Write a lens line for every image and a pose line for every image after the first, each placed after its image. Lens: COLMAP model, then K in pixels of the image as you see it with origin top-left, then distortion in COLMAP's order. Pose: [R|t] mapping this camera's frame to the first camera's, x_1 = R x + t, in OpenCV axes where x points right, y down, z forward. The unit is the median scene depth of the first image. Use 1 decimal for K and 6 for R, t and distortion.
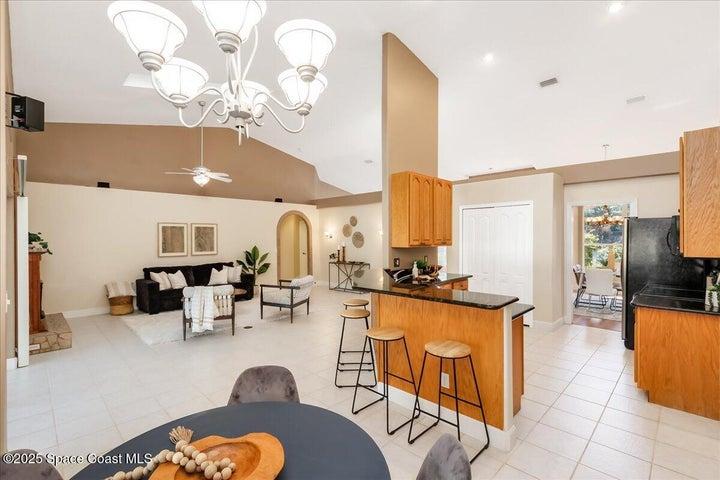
lens RADIAL K [[330.6, 0, 360.0], [0, 330.6, 240.0], [0, 0, 1]] dist [-0.000981, -0.000163]
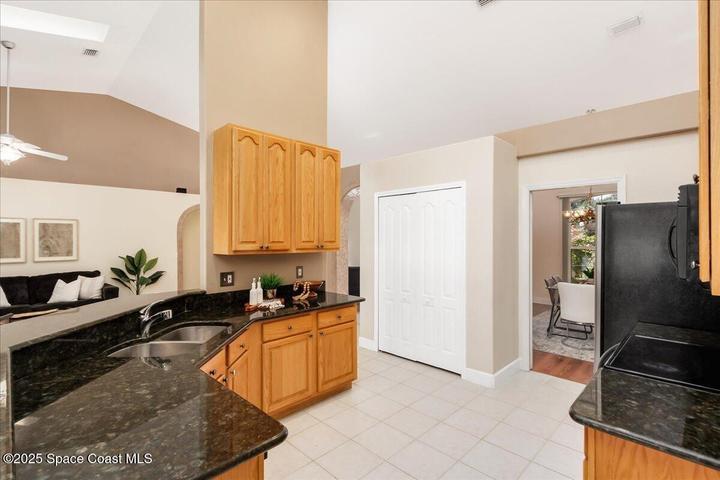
lens RADIAL K [[345.2, 0, 360.0], [0, 345.2, 240.0], [0, 0, 1]] dist [0.003725, 0.000781]
pose [[0.999995, 0.002236, 0.002367, 0.227663], [-0.002228, 0.999992, -0.003217, -0.001495], [-0.002374, 0.003212, 0.999992, 0.237470]]
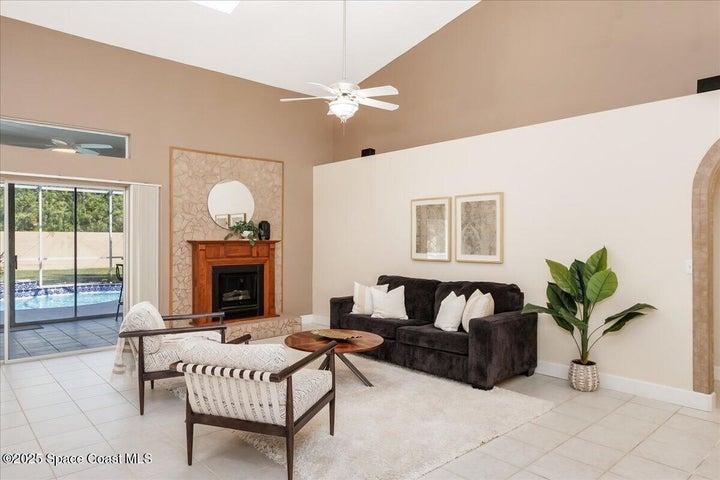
lens RADIAL K [[479.6, 0, 360.0], [0, 479.6, 240.0], [0, 0, 1]] dist [0.001711, 0.000703]
pose [[-0.069399, 0.007545, -0.997560, 0.222400], [-0.009115, 0.999925, 0.008197, 0.010964], [0.997547, 0.009662, -0.069325, 0.952202]]
